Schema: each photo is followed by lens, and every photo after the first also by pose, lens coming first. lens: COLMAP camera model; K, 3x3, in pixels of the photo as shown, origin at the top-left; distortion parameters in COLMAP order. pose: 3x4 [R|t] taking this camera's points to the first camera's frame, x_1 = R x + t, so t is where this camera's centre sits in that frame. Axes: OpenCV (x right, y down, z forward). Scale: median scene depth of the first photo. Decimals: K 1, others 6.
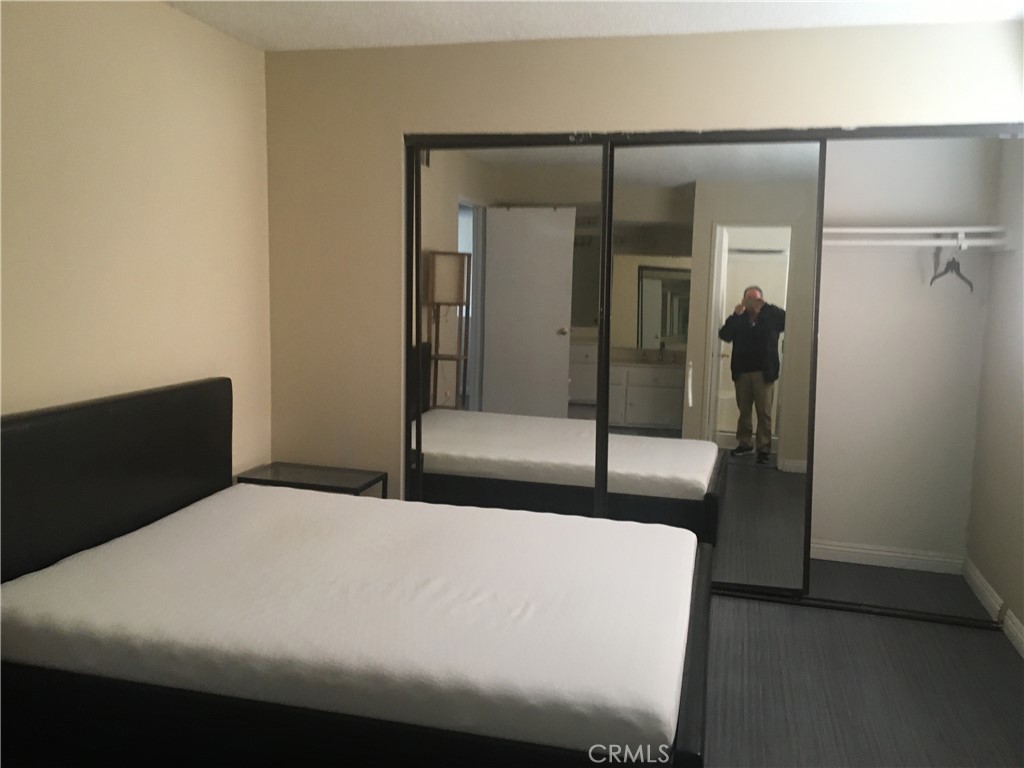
lens RADIAL K [[855.8, 0, 514.9], [0, 855.8, 385.2], [0, 0, 1]] dist [0.031553, -0.010970]
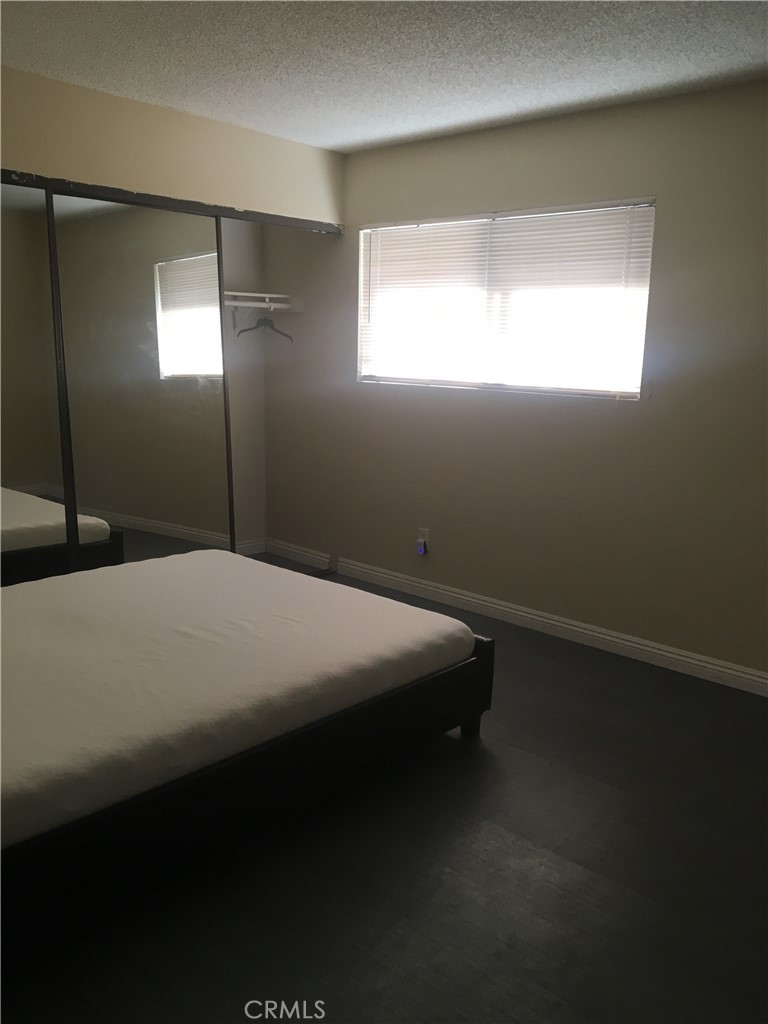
lens RADIAL K [[855.8, 0, 389.3], [0, 855.8, 513.1], [0, 0, 1]] dist [0.031553, -0.010970]
pose [[0.469549, -0.180602, 0.864238, -0.611244], [0.093311, 0.983524, 0.154833, -0.035942], [-0.877962, 0.007942, 0.478665, 0.196822]]
